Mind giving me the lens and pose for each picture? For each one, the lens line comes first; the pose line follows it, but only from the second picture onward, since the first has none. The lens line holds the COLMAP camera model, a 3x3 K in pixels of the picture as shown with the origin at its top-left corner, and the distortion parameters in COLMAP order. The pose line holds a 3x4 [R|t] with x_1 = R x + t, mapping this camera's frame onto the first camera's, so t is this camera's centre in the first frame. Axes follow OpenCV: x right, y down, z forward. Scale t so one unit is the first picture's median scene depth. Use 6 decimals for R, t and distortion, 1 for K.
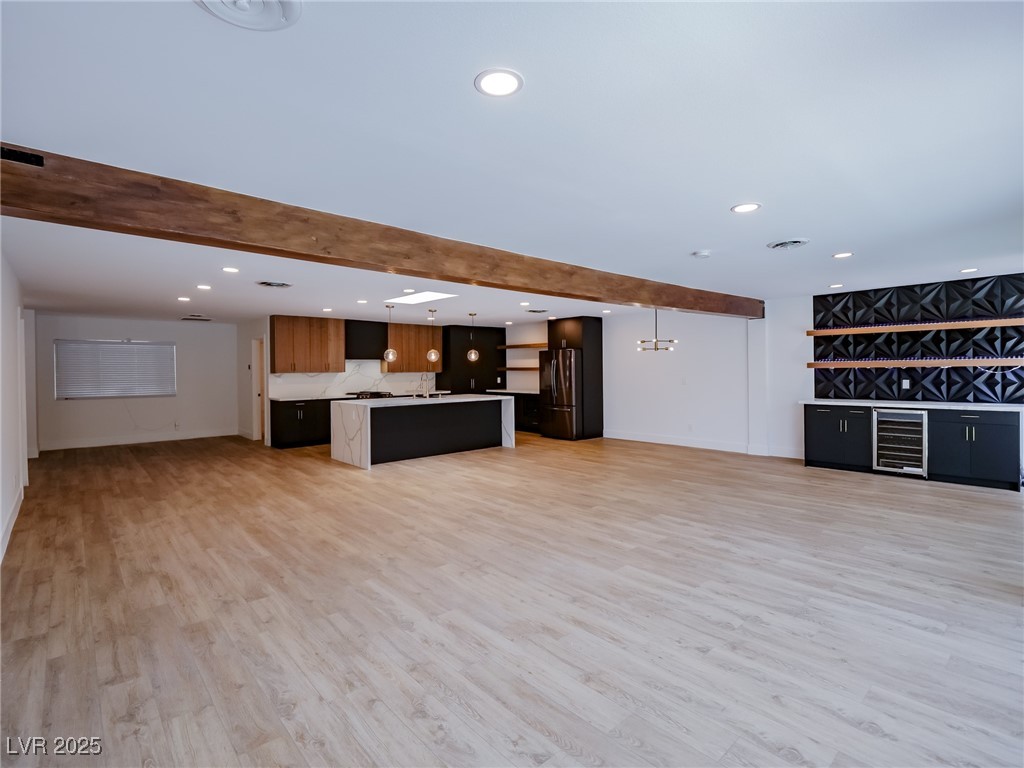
lens RADIAL K [[497.4, 0, 505.9], [0, 497.4, 370.1], [0, 0, 1]] dist [-0.015281, -0.000840]
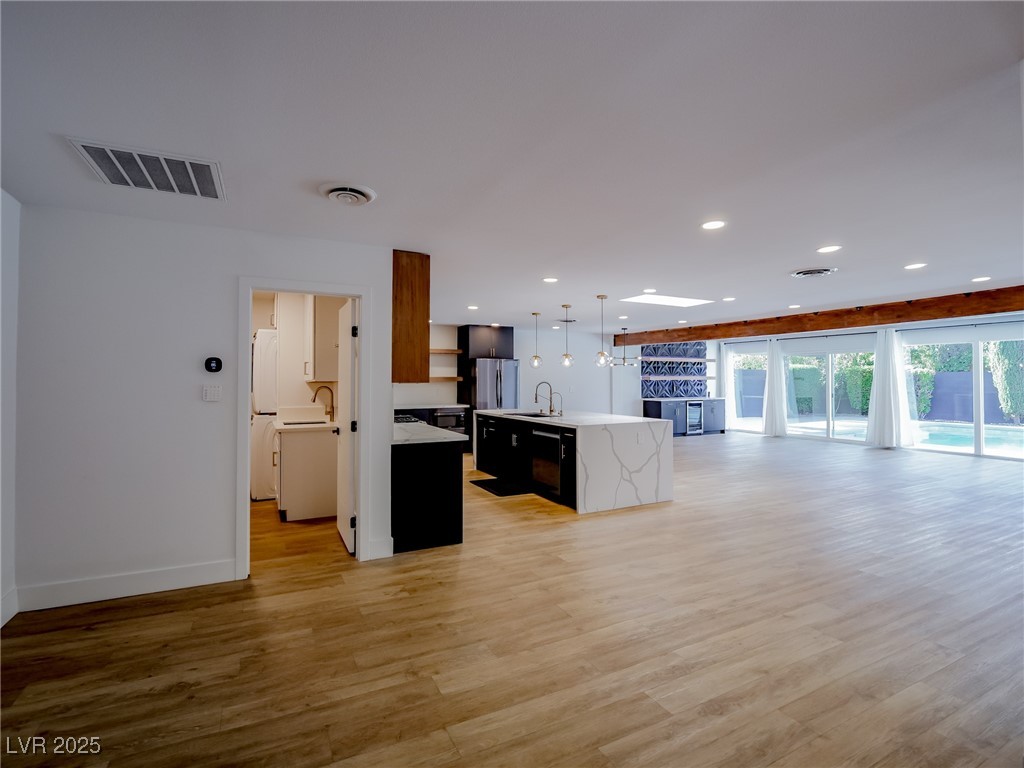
lens RADIAL K [[498.3, 0, 503.5], [0, 498.3, 370.5], [0, 0, 1]] dist [-0.017336, -0.000724]
pose [[0.258815, 0.026527, 0.965563, -1.074095], [-0.000110, 0.999624, -0.027433, 0.009753], [-0.965927, 0.006993, 0.258720, 0.990945]]
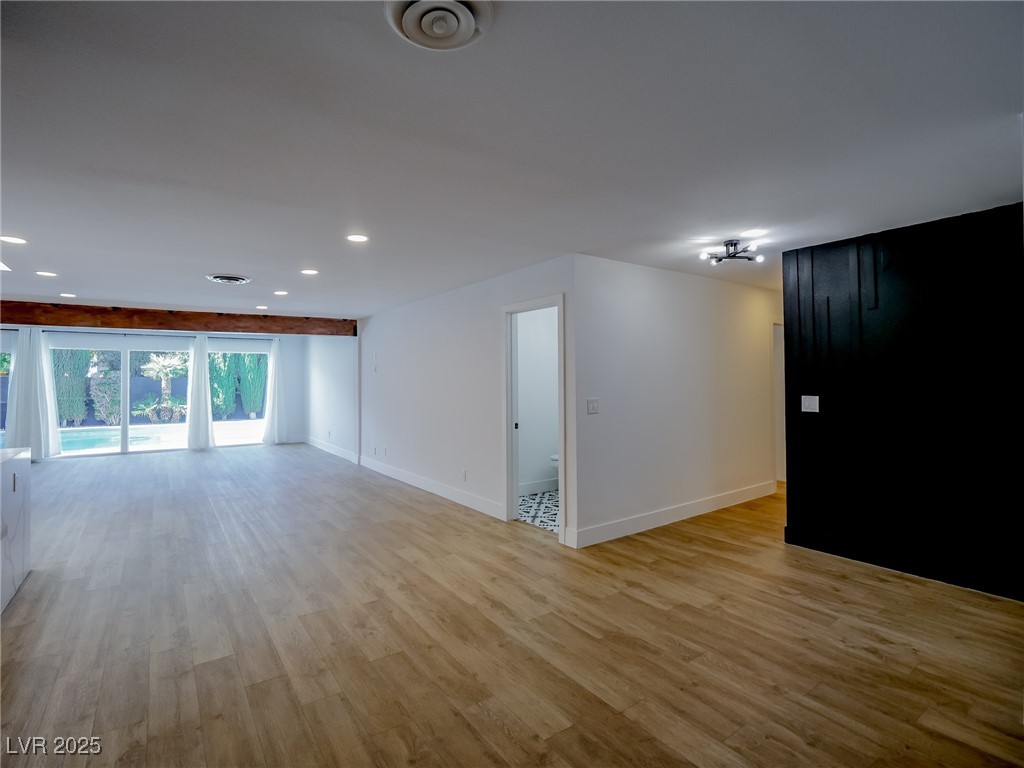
lens RADIAL K [[495.7, 0, 505.5], [0, 495.7, 381.7], [0, 0, 1]] dist [-0.008704, -0.001759]
pose [[-0.993309, 0.015901, 0.114384, -0.793094], [0.016323, 0.999863, 0.002758, 0.005129], [-0.114325, 0.004607, -0.993433, 1.373535]]
